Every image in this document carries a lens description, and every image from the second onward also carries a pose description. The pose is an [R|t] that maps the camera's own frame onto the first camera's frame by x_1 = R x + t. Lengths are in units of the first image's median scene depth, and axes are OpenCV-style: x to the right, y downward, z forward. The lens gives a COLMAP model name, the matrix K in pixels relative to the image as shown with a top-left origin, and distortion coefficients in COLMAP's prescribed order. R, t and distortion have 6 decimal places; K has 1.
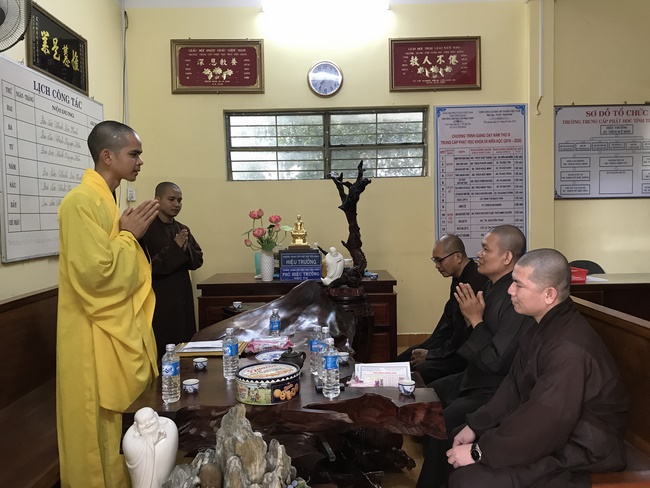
lens RADIAL K [[535.0, 0, 323.6], [0, 535.0, 242.3], [0, 0, 1]] dist [0.013421, -0.031254]
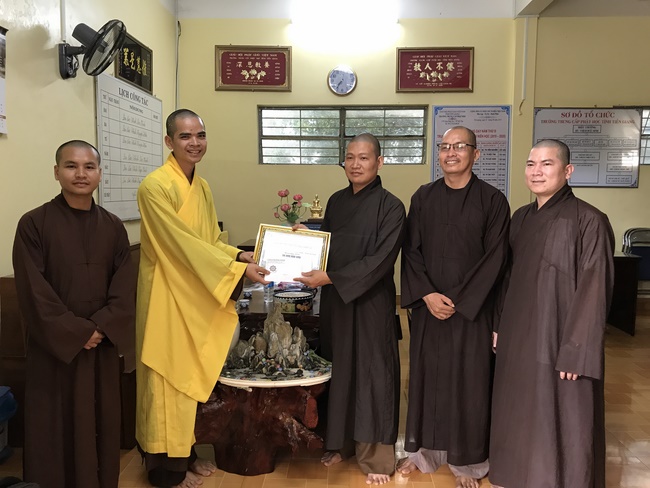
lens RADIAL K [[535.0, 0, 322.1], [0, 535.0, 244.7], [0, 0, 1]] dist [0.013421, -0.031254]
pose [[0.998844, 0.030115, -0.037462, 0.014092], [-0.028332, 0.998481, 0.047253, 0.006089], [0.038828, -0.046137, 0.998180, -0.217568]]
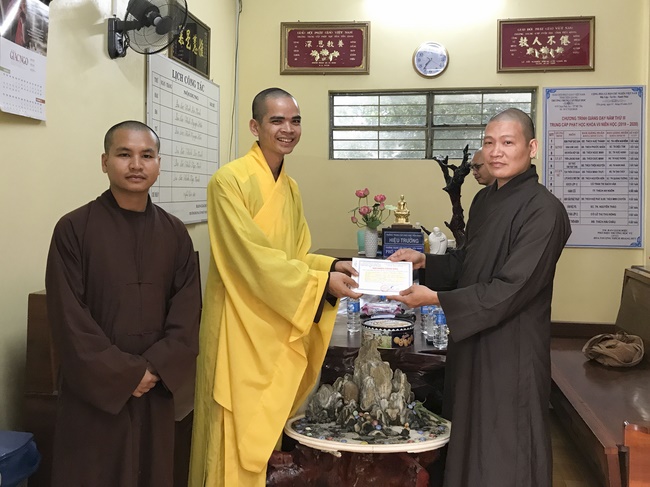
lens RADIAL K [[618.0, 0, 324.3], [0, 618.0, 203.1], [0, 0, 1]] dist [0.005279, 0.000000]
pose [[0.989389, 0.031963, -0.141729, -0.021689], [-0.036931, 0.998787, -0.032557, 0.006846], [0.140516, 0.037446, 0.989370, -0.161305]]
